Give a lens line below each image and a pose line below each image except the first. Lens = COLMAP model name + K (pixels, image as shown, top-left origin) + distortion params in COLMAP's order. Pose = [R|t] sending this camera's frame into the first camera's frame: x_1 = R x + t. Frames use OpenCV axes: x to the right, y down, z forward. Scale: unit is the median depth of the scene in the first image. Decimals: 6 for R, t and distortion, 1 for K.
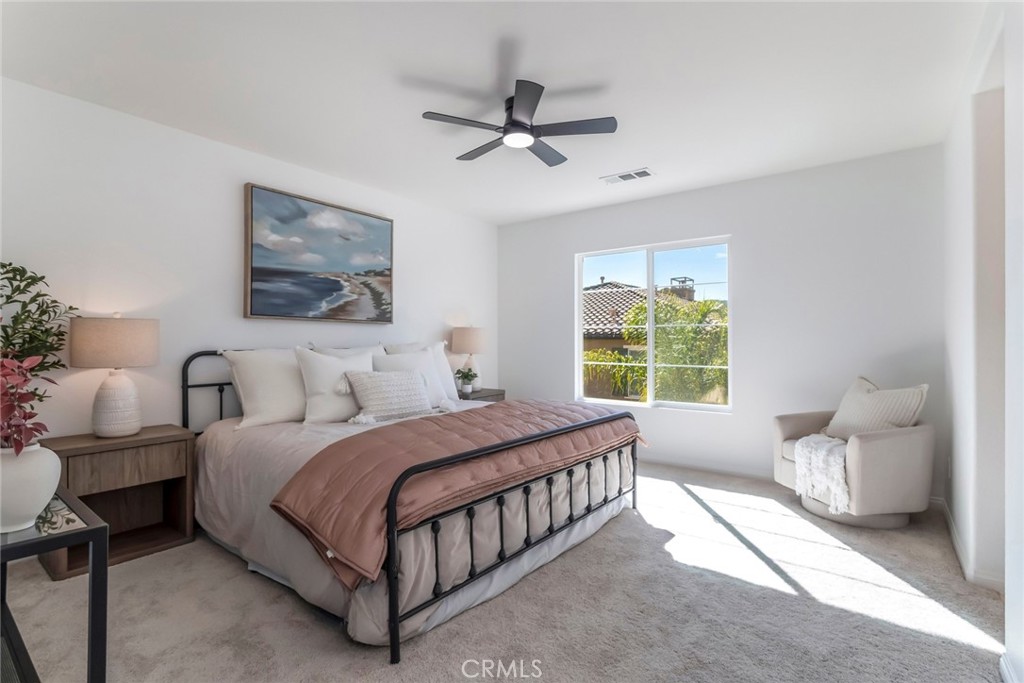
lens RADIAL K [[490.3, 0, 514.0], [0, 490.3, 344.4], [0, 0, 1]] dist [0.004972, 0.000824]
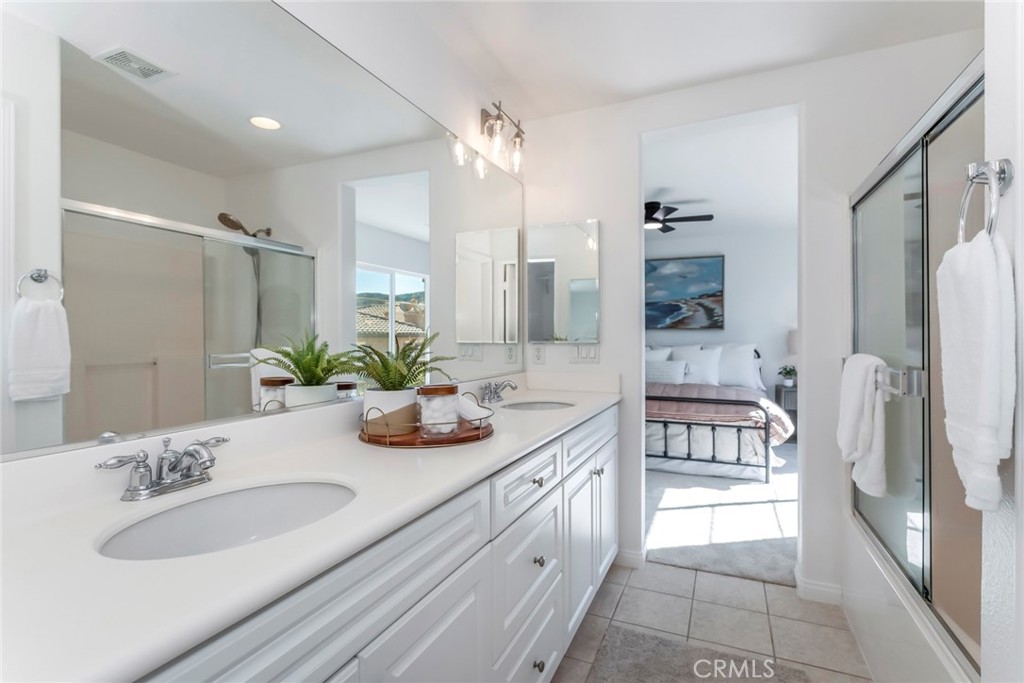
lens RADIAL K [[490.3, 0, 514.7], [0, 490.3, 337.9], [0, 0, 1]] dist [0.004972, 0.000824]
pose [[0.251349, -0.000529, -0.967896, 1.018364], [-0.005159, 0.999985, -0.001886, -0.014061], [0.967883, 0.005467, 0.251343, 0.077475]]
